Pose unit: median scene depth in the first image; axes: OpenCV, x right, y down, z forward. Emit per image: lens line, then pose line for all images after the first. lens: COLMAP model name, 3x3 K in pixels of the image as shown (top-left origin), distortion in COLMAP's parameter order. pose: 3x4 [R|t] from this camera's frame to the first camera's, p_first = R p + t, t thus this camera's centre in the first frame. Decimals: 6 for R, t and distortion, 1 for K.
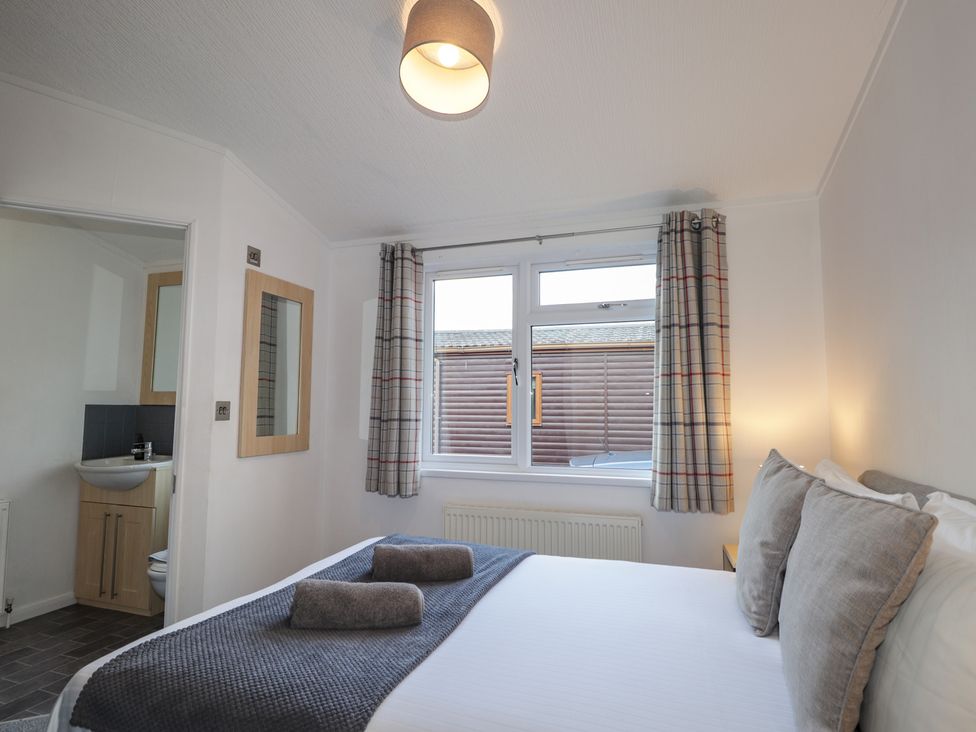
lens RADIAL K [[541.2, 0, 488.0], [0, 541.2, 366.0], [0, 0, 1]] dist [0.002642, 0.000521]
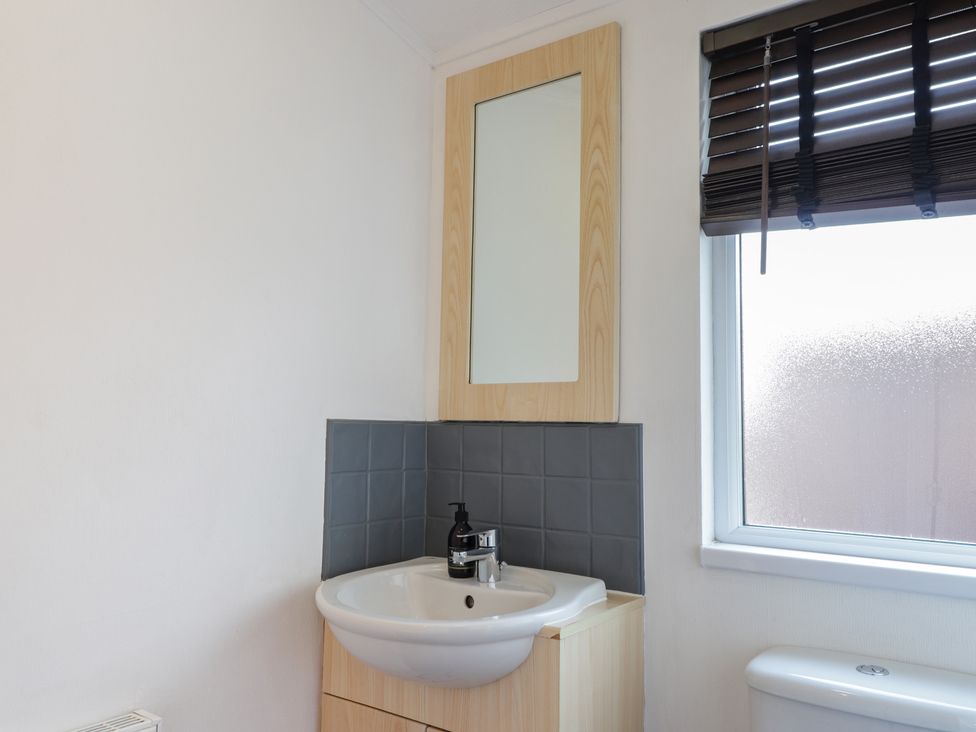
lens RADIAL K [[747.5, 0, 488.0], [0, 747.5, 366.0], [0, 0, 1]] dist [0.003003, 0.001793]
pose [[0.952035, -0.019705, -0.305354, -0.457054], [0.016162, 0.999770, -0.014126, 0.042524], [0.305562, 0.008514, 0.952134, 0.526739]]
